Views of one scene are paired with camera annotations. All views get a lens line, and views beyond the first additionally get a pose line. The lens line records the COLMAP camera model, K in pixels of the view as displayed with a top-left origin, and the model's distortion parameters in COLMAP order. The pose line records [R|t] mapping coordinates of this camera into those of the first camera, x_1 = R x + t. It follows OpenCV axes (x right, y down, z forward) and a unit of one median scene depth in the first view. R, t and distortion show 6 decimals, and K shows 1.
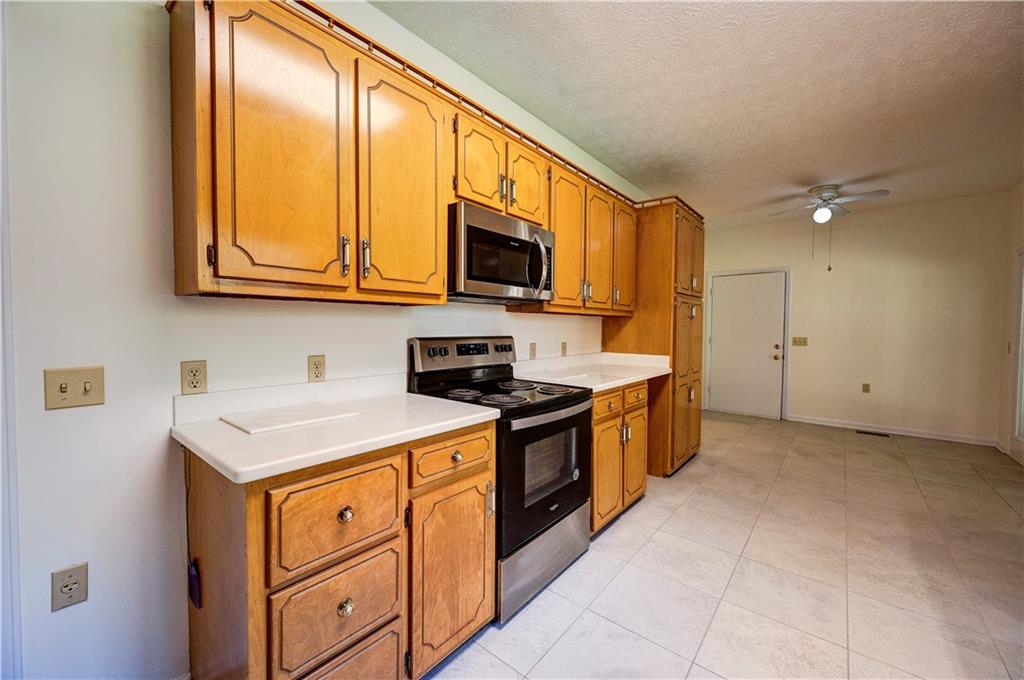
lens RADIAL K [[401.4, 0, 515.3], [0, 401.4, 337.8], [0, 0, 1]] dist [0.001646, -0.000282]
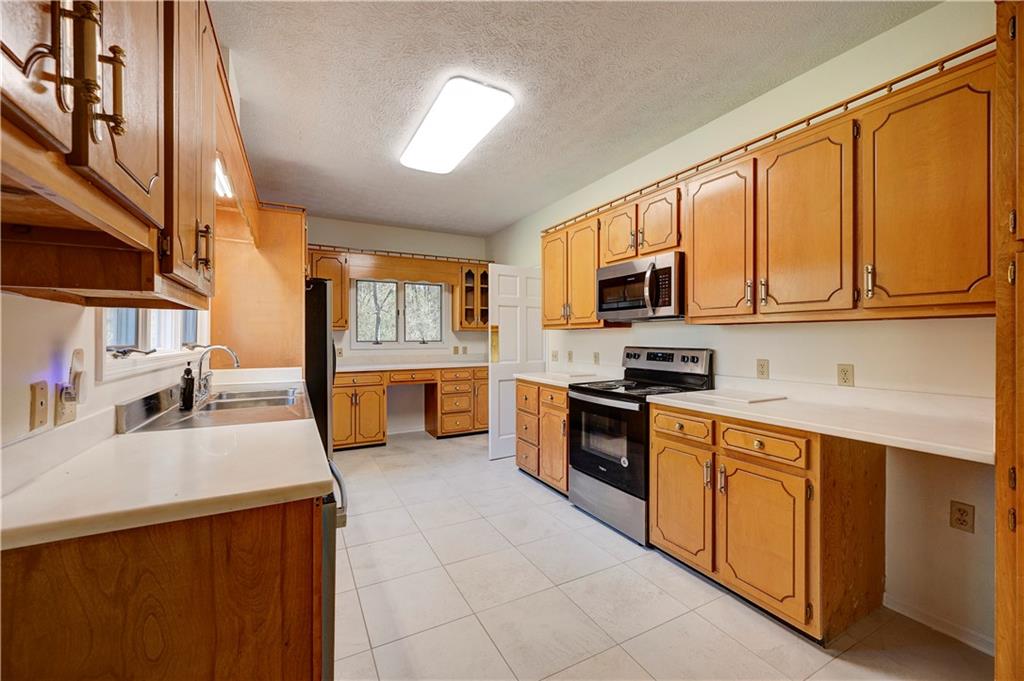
lens RADIAL K [[401.4, 0, 509.2], [0, 401.4, 337.9], [0, 0, 1]] dist [0.001646, -0.000282]
pose [[-0.386340, -0.009029, -0.922312, 0.906216], [-0.031680, 0.999492, 0.003485, -0.015869], [0.921812, 0.030566, -0.386430, 0.735955]]
